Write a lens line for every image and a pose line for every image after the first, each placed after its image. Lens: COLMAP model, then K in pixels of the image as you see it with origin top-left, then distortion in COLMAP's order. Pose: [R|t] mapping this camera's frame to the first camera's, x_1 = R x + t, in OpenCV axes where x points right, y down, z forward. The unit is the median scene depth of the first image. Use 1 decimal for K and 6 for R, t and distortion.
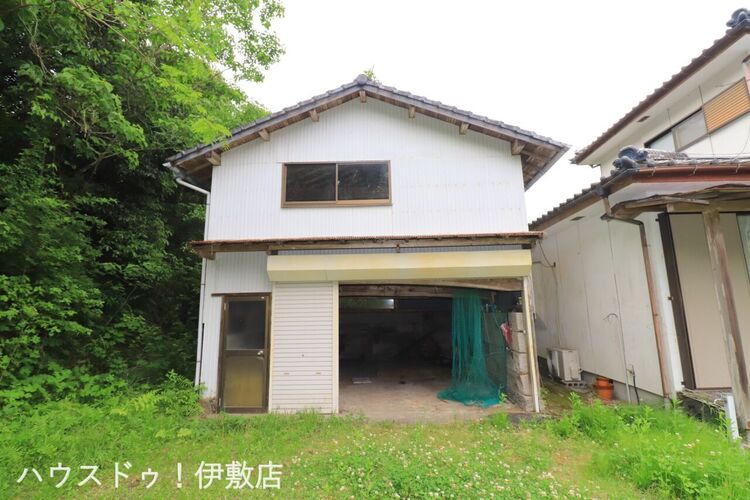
lens RADIAL K [[371.8, 0, 374.4], [0, 371.8, 238.6], [0, 0, 1]] dist [0.001820, -0.011917]
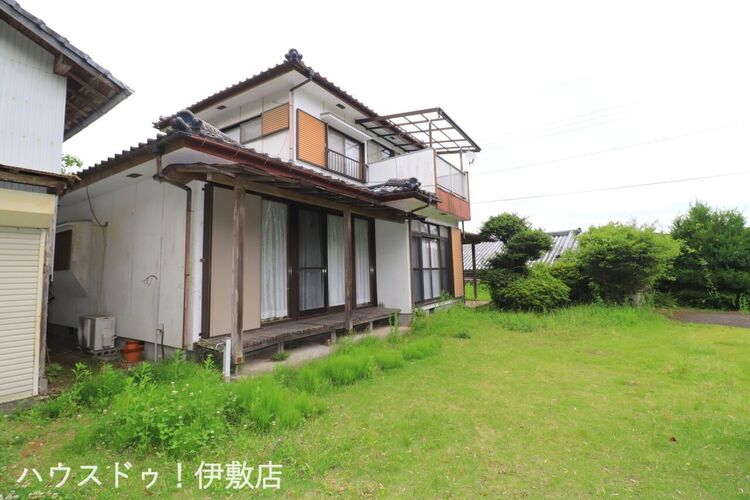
lens RADIAL K [[346.6, 0, 373.9], [0, 346.6, 238.8], [0, 0, 1]] dist [0.002445, -0.013733]
pose [[0.497196, 0.086524, 0.863313, 0.132763], [-0.147944, 0.988898, -0.013907, 0.031329], [-0.854932, -0.120807, 0.504477, 0.035808]]
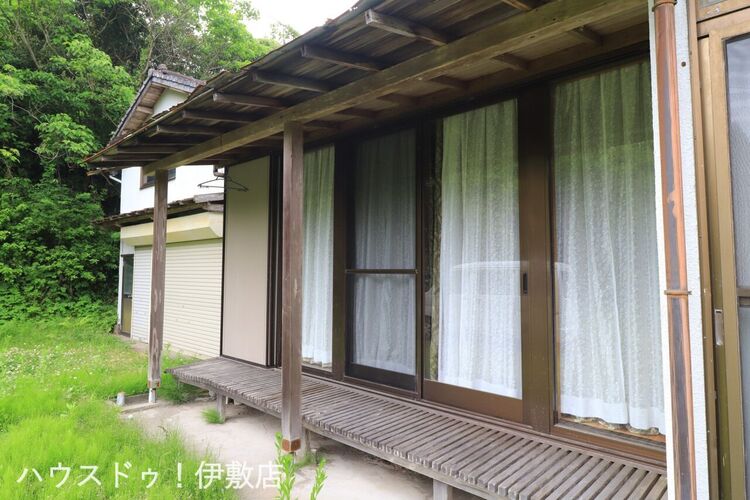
lens RADIAL K [[467.2, 0, 377.2], [0, 467.2, 228.8], [0, 0, 1]] dist [0.000975, 0.000389]
pose [[0.752780, -0.039478, -0.657087, 1.632010], [0.125221, 0.988561, 0.084064, 0.025926], [0.646252, -0.145563, 0.749113, 0.330693]]
